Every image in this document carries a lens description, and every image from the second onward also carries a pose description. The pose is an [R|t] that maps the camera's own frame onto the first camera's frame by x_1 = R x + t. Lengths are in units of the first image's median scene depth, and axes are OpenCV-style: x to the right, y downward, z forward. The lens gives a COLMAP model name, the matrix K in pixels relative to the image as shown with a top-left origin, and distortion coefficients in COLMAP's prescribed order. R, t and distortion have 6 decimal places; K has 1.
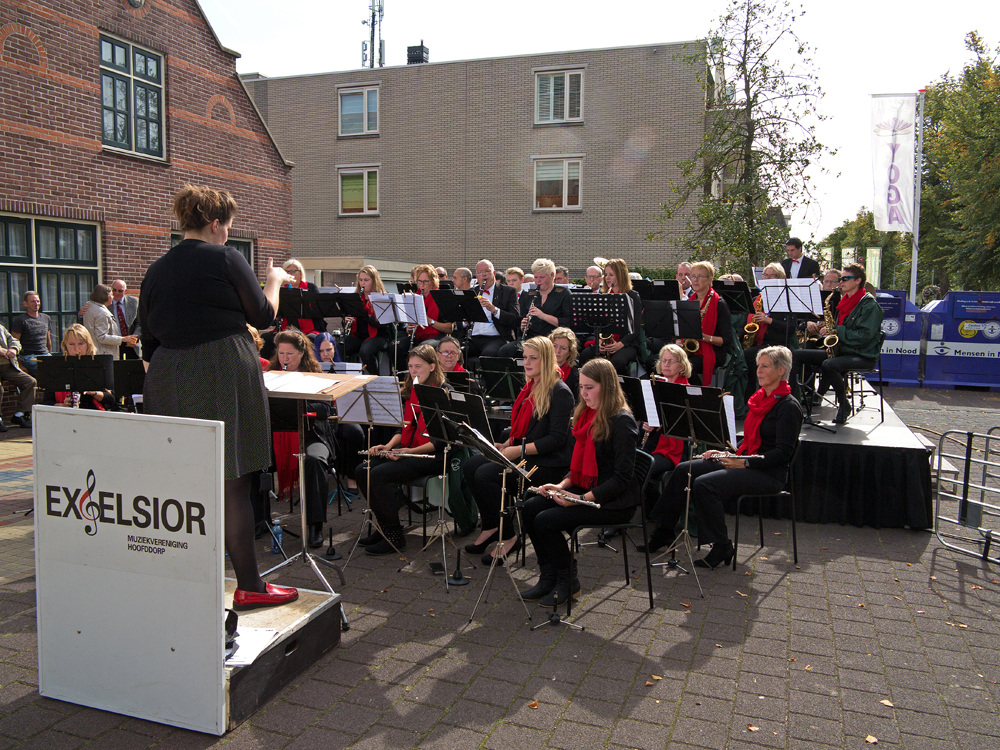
lens RADIAL K [[820.6, 0, 500.0], [0, 820.6, 375.0], [0, 0, 1]] dist [0.004597, 0.001626]
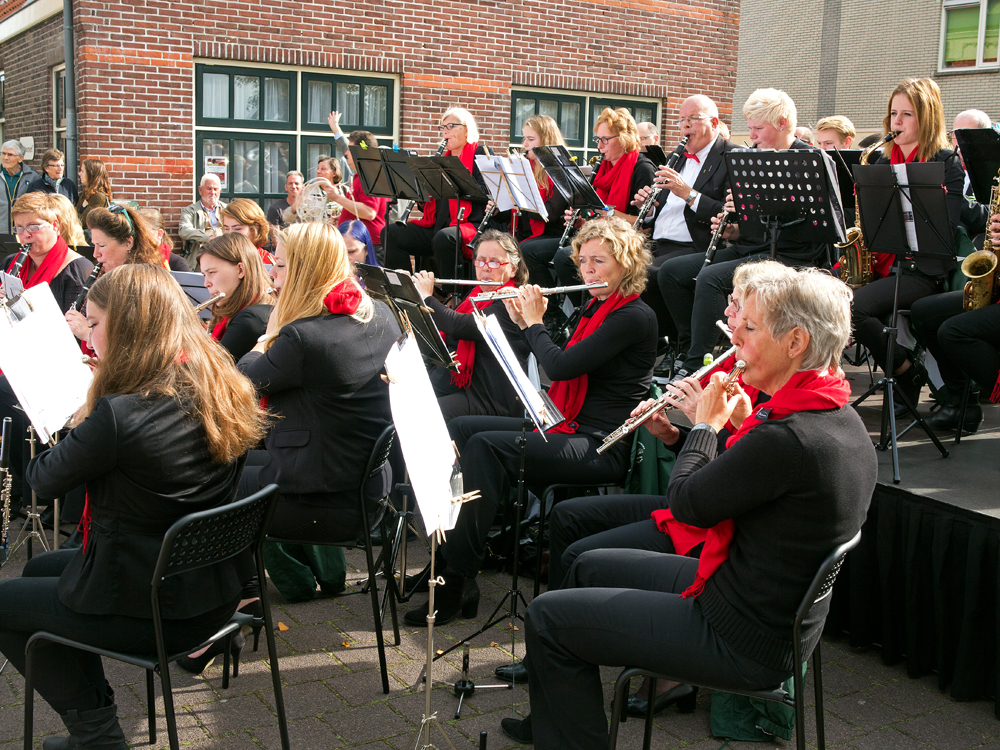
lens RADIAL K [[1155.3, 0, 500.0], [0, 1155.3, 375.0], [0, 0, 1]] dist [-0.074258, 0.008367]
pose [[0.785163, 0.115008, -0.608517, 0.336572], [-0.085129, 0.993320, 0.077894, -0.011920], [0.613410, -0.009357, 0.789709, 0.356691]]
